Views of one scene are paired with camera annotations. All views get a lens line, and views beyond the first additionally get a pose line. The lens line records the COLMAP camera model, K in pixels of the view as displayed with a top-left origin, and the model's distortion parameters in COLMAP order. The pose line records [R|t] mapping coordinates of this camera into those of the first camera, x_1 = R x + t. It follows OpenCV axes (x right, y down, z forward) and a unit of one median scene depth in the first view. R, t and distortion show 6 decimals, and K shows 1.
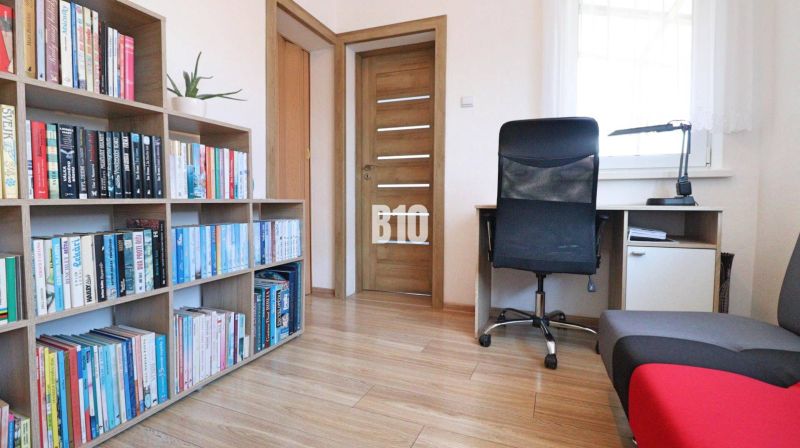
lens RADIAL K [[370.6, 0, 401.1], [0, 370.6, 223.1], [0, 0, 1]] dist [-0.002574, -0.002820]
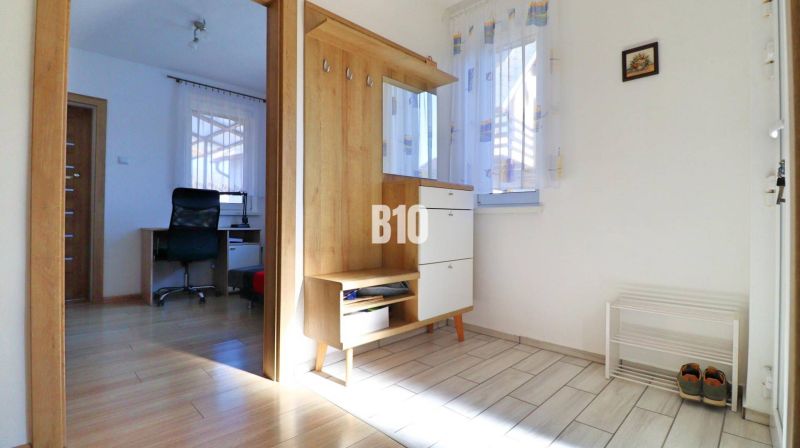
lens RADIAL K [[370.6, 0, 401.2], [0, 370.6, 224.1], [0, 0, 1]] dist [-0.002574, -0.002820]
pose [[0.399330, -0.006840, 0.916782, -0.975337], [0.042663, 0.999028, -0.011129, -0.000827], [-0.915814, 0.043557, 0.399233, -0.825804]]
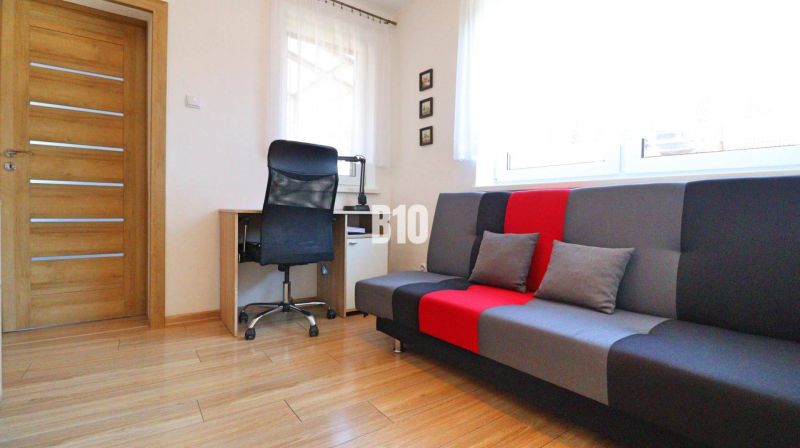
lens RADIAL K [[370.6, 0, 401.8], [0, 370.6, 225.8], [0, 0, 1]] dist [-0.002574, -0.002820]
pose [[0.532928, -0.030123, 0.845624, -0.457307], [0.034067, 0.999320, 0.014129, -0.001314], [-0.845475, 0.021278, 0.533591, 0.038330]]
